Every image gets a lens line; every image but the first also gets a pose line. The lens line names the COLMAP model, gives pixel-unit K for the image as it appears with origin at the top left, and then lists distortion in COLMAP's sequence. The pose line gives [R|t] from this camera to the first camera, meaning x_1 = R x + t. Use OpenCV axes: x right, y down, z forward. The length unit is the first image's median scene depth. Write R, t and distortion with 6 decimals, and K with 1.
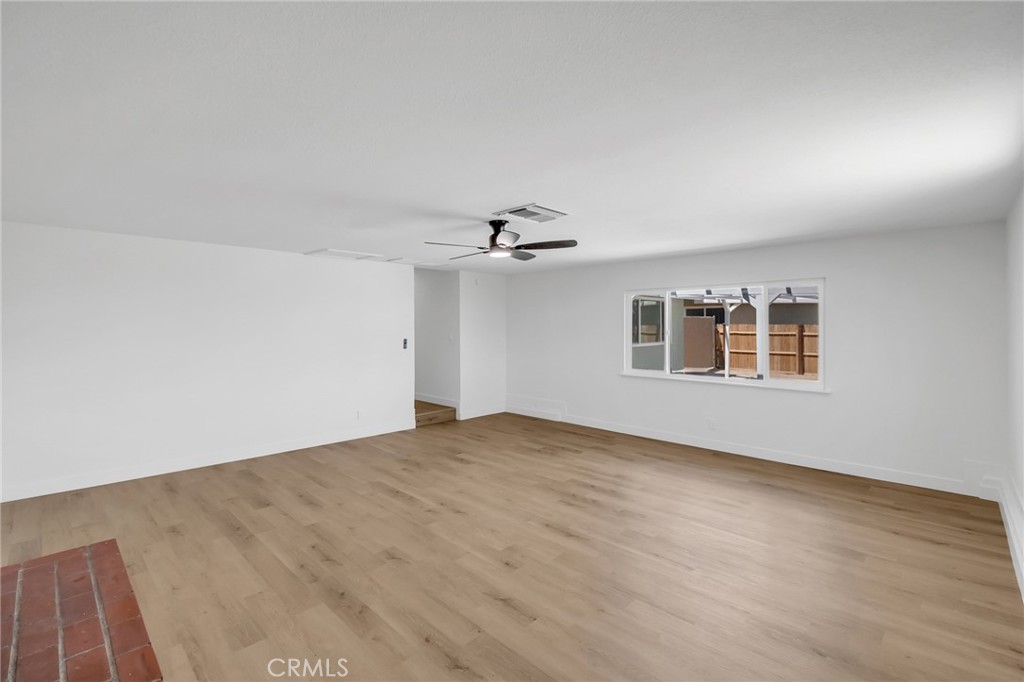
lens RADIAL K [[463.7, 0, 497.8], [0, 463.7, 323.2], [0, 0, 1]] dist [0.000289, -0.000356]
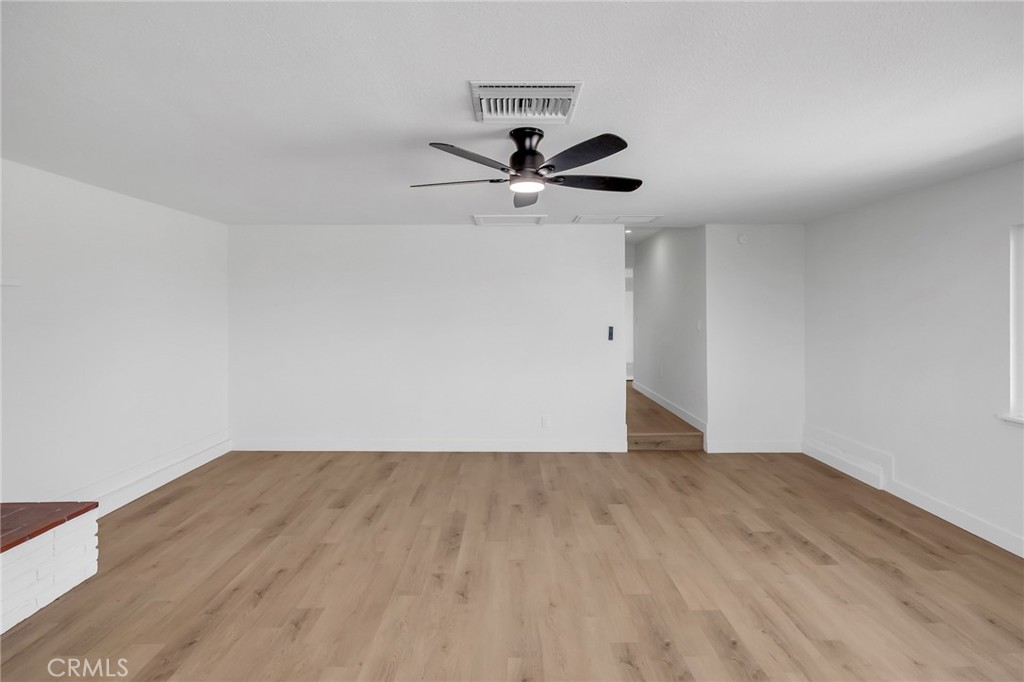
lens RADIAL K [[537.0, 0, 511.8], [0, 537.0, 311.3], [0, 0, 1]] dist [-0.002710, -0.001708]
pose [[0.712186, 0.002062, -0.701988, 0.438327], [0.002963, 0.999978, 0.005944, 0.007230], [0.701985, -0.006313, 0.712164, 0.462283]]
